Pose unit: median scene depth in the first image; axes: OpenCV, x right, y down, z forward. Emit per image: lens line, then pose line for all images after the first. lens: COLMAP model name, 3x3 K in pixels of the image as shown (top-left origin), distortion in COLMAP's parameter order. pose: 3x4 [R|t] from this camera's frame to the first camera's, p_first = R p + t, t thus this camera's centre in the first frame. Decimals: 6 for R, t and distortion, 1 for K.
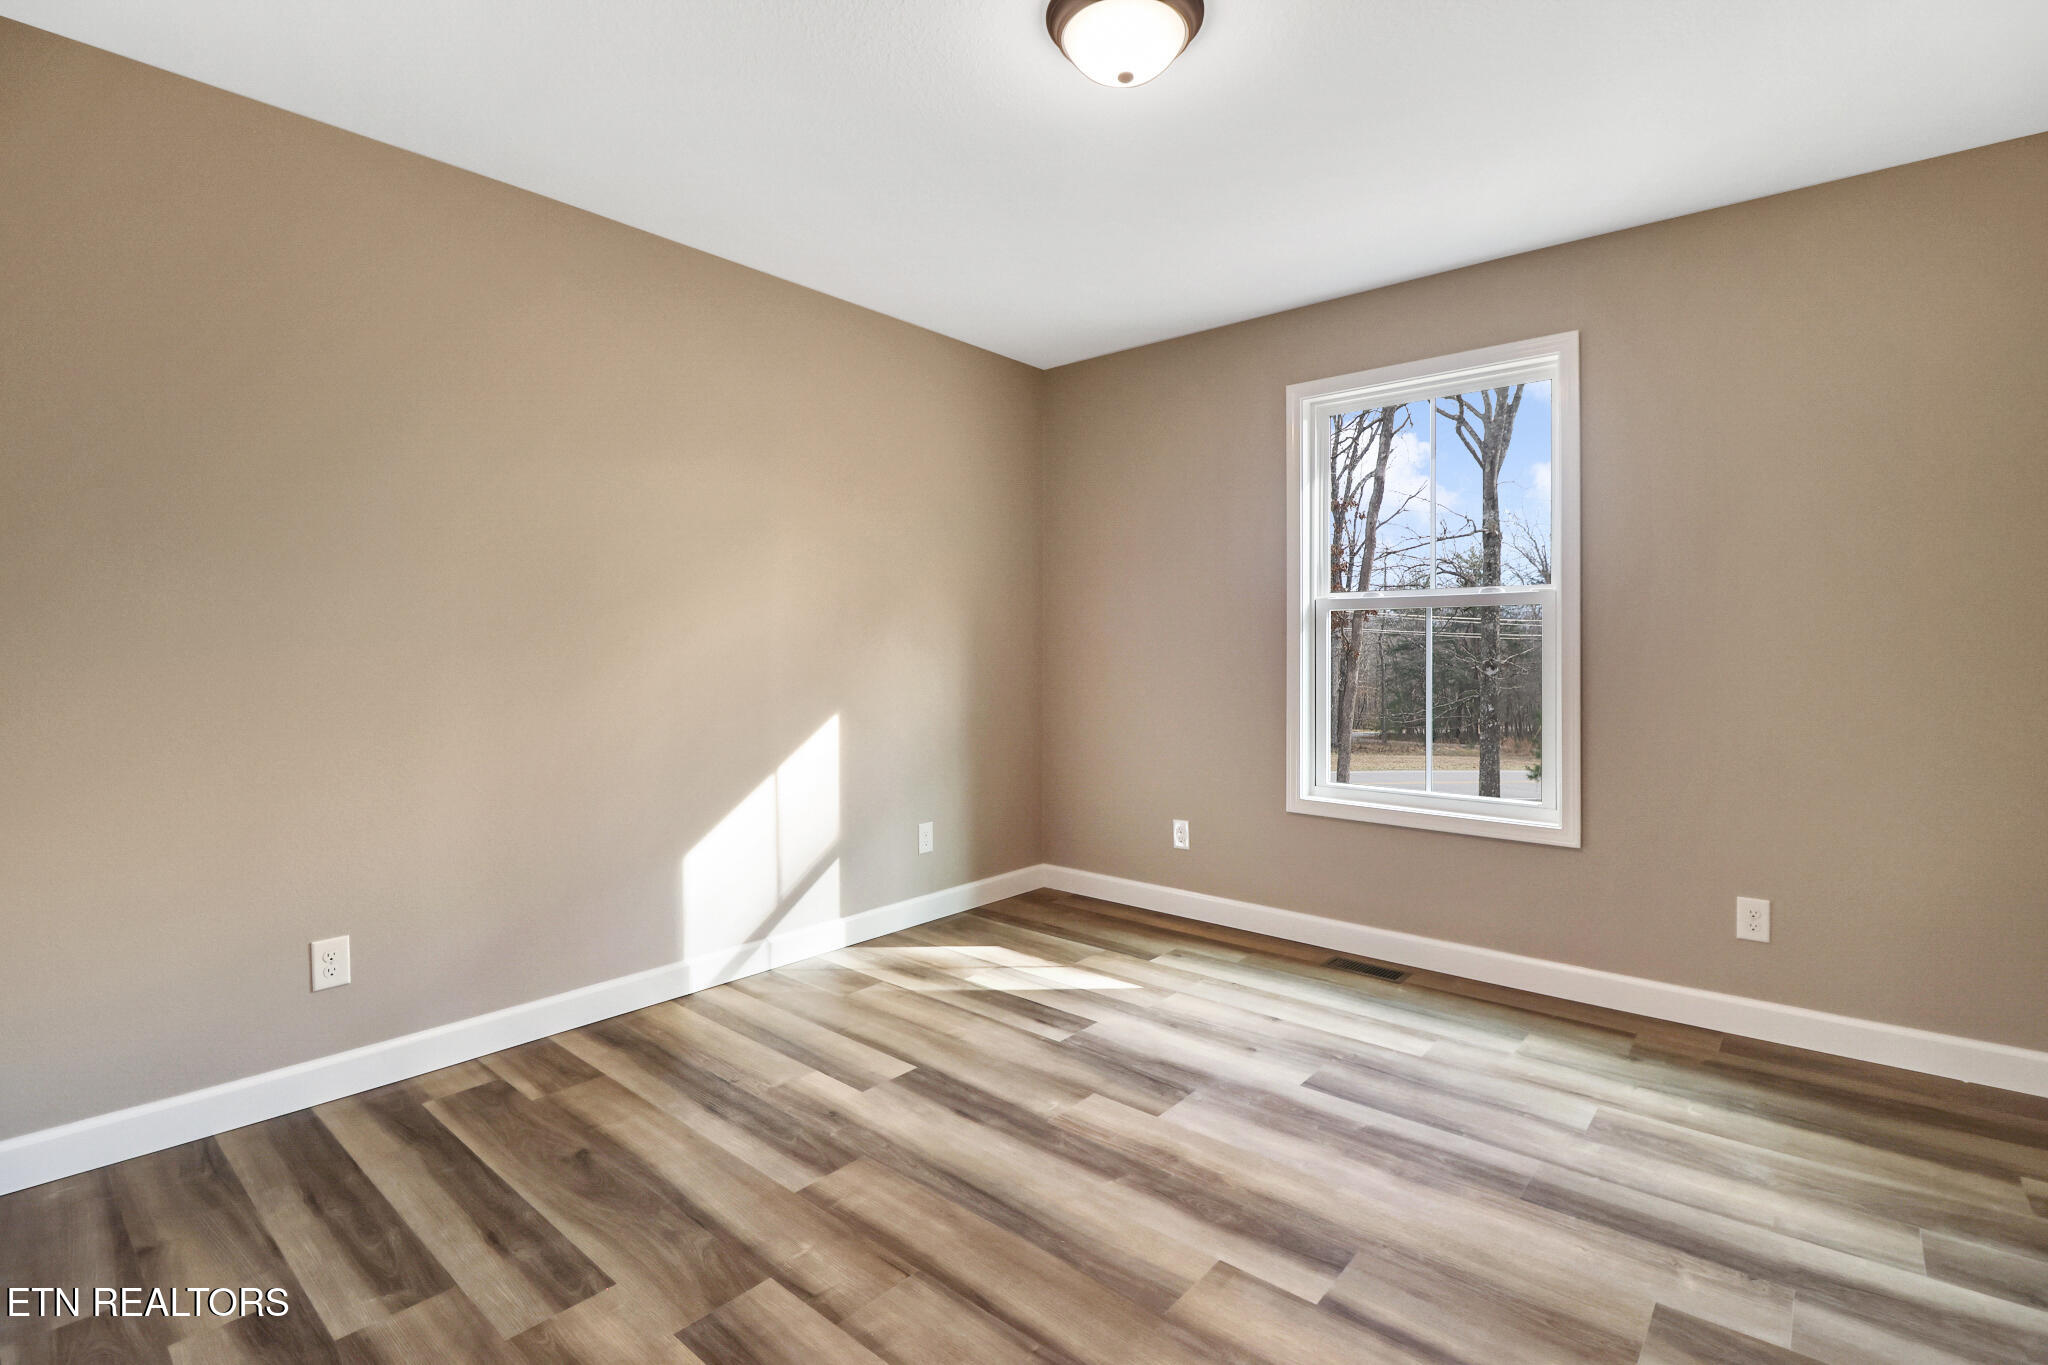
lens RADIAL K [[948.4, 0, 1030.5], [0, 948.4, 648.7], [0, 0, 1]] dist [0.004664, -0.011077]
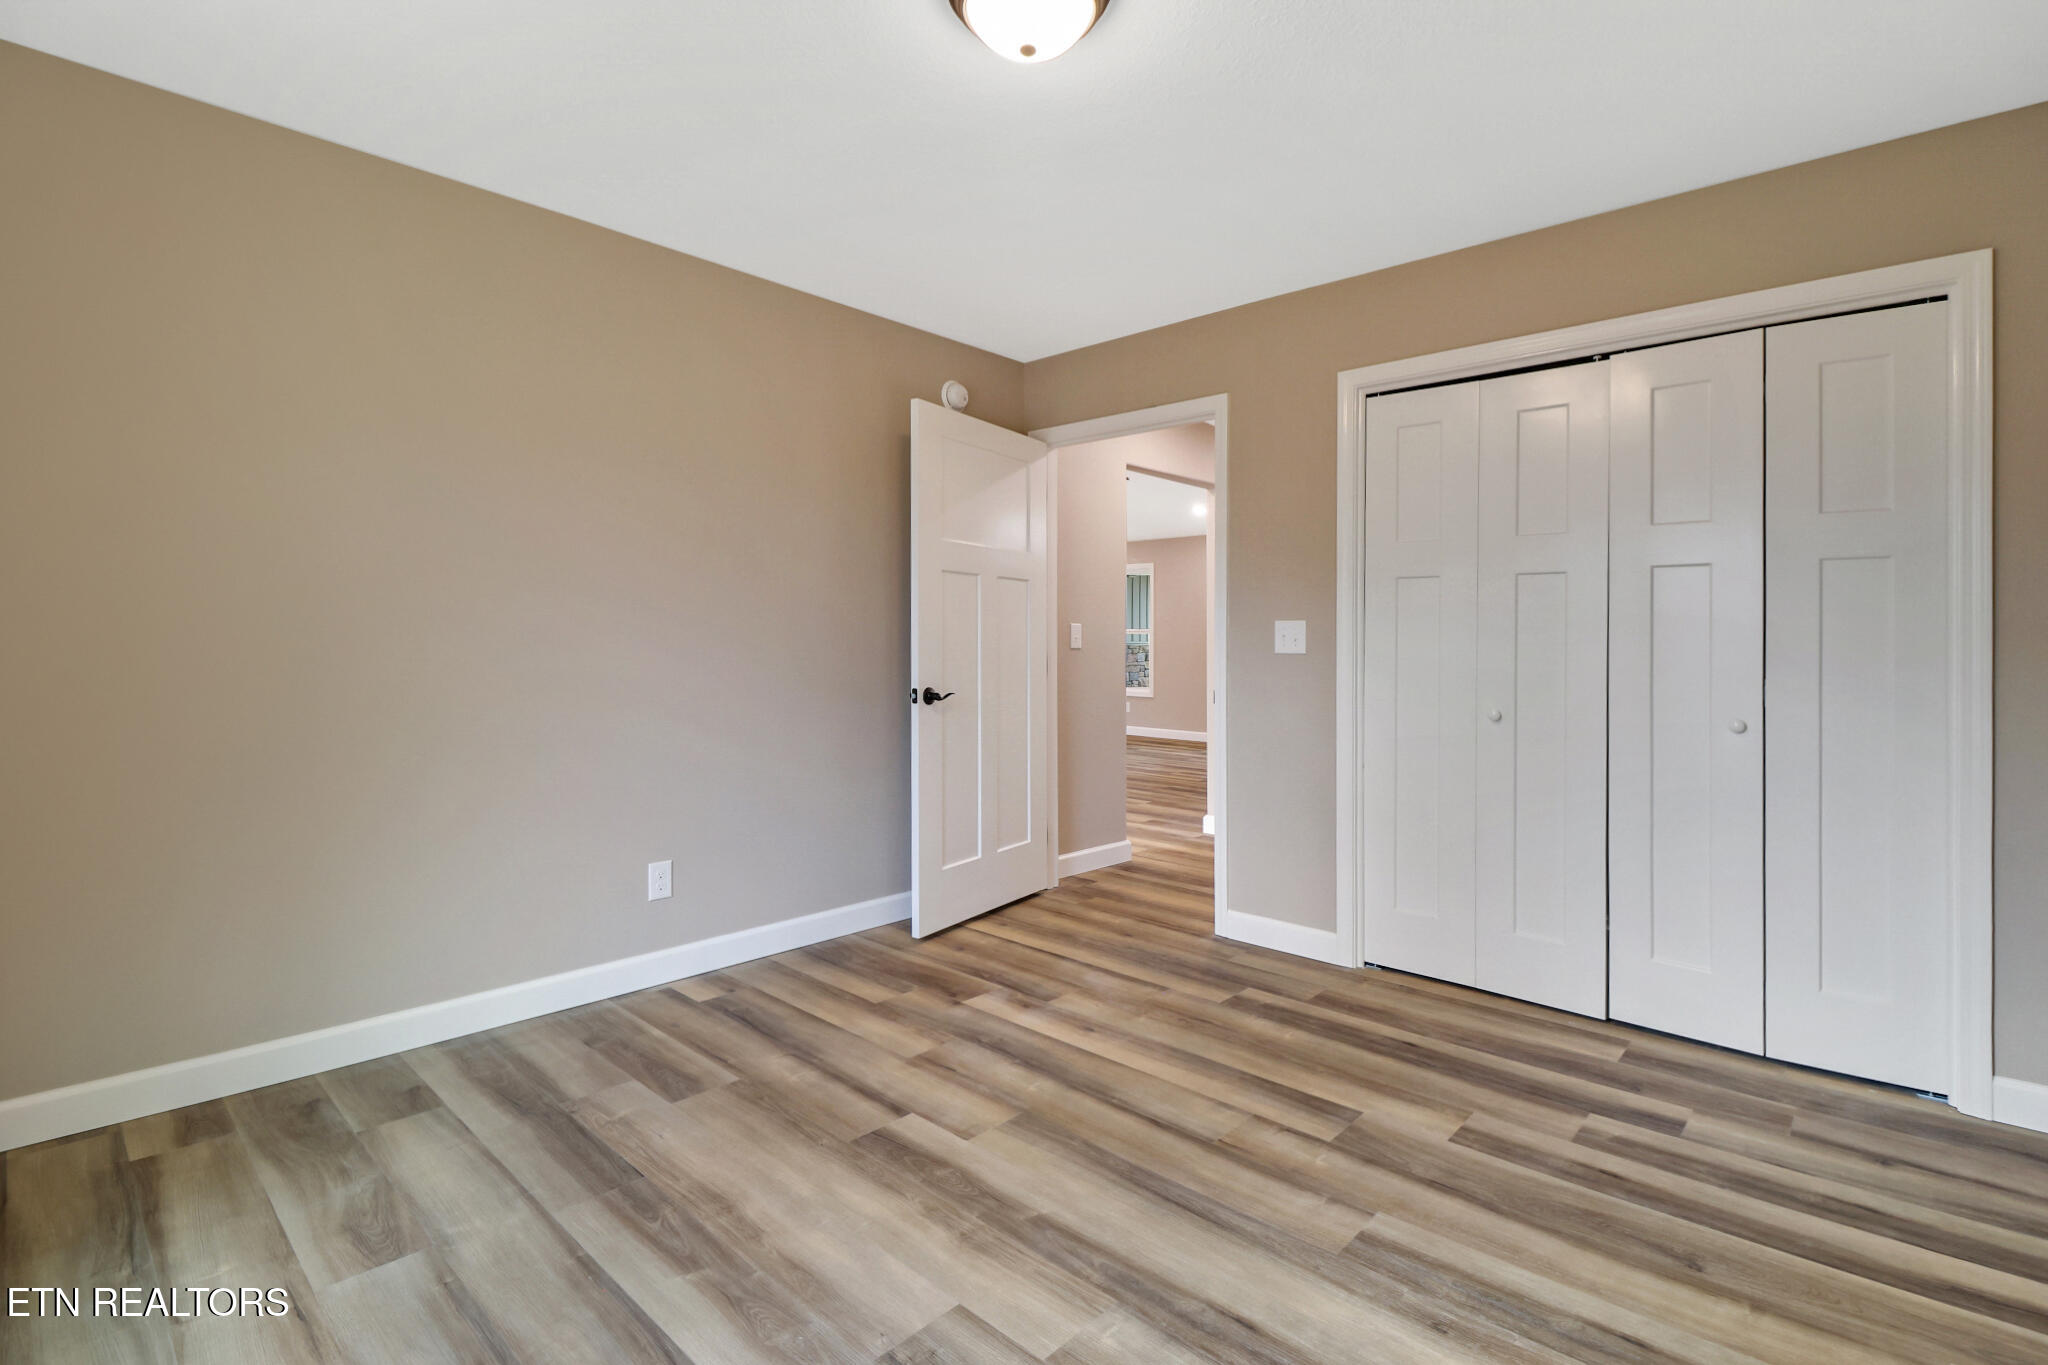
lens RADIAL K [[948.4, 0, 1030.5], [0, 948.4, 648.7], [0, 0, 1]] dist [0.004664, -0.011077]
pose [[-0.999380, -0.007552, 0.034382, 0.071948], [-0.007930, 0.999909, -0.010875, 0.023326], [-0.034297, -0.011141, -0.999350, 1.988502]]
